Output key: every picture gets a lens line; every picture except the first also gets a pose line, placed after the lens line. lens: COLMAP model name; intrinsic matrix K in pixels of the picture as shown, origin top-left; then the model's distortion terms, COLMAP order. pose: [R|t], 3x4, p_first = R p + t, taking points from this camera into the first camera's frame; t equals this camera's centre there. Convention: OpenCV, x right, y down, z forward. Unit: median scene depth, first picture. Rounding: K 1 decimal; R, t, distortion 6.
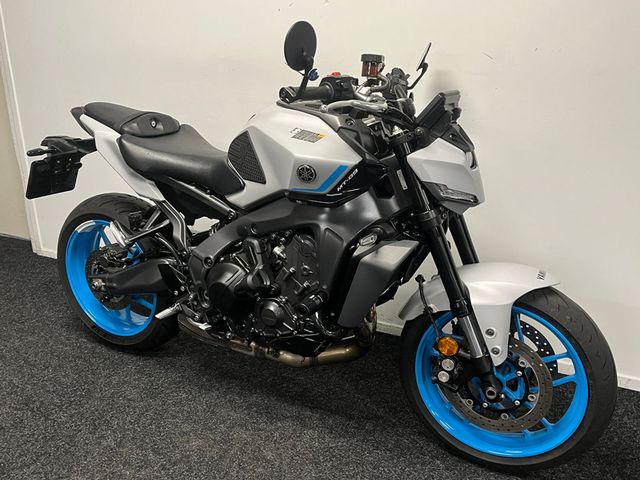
lens RADIAL K [[598.9, 0, 320.0], [0, 598.9, 240.0], [0, 0, 1]] dist [0.018080, -0.001569]
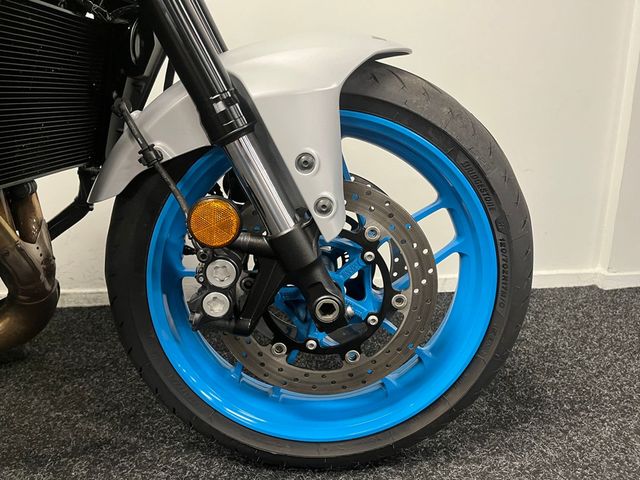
lens RADIAL K [[485.3, 0, 320.0], [0, 485.3, 240.0], [0, 0, 1]] dist [0.010098, -0.010227]
pose [[0.876635, -0.160396, 0.453635, 0.118038], [0.182952, 0.983104, -0.005944, 0.193610], [-0.445017, 0.088204, 0.891168, 0.637255]]
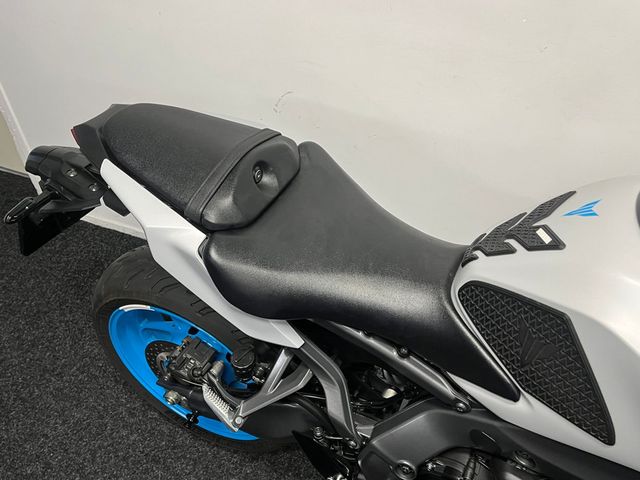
lens RADIAL K [[527.0, 0, 320.0], [0, 527.0, 240.0], [0, 0, 1]] dist [0.009066, 0.002727]
pose [[0.999058, -0.040814, 0.014736, -0.287356], [0.031790, 0.919574, 0.391629, -0.369164], [-0.029535, -0.390791, 0.920005, 0.726985]]
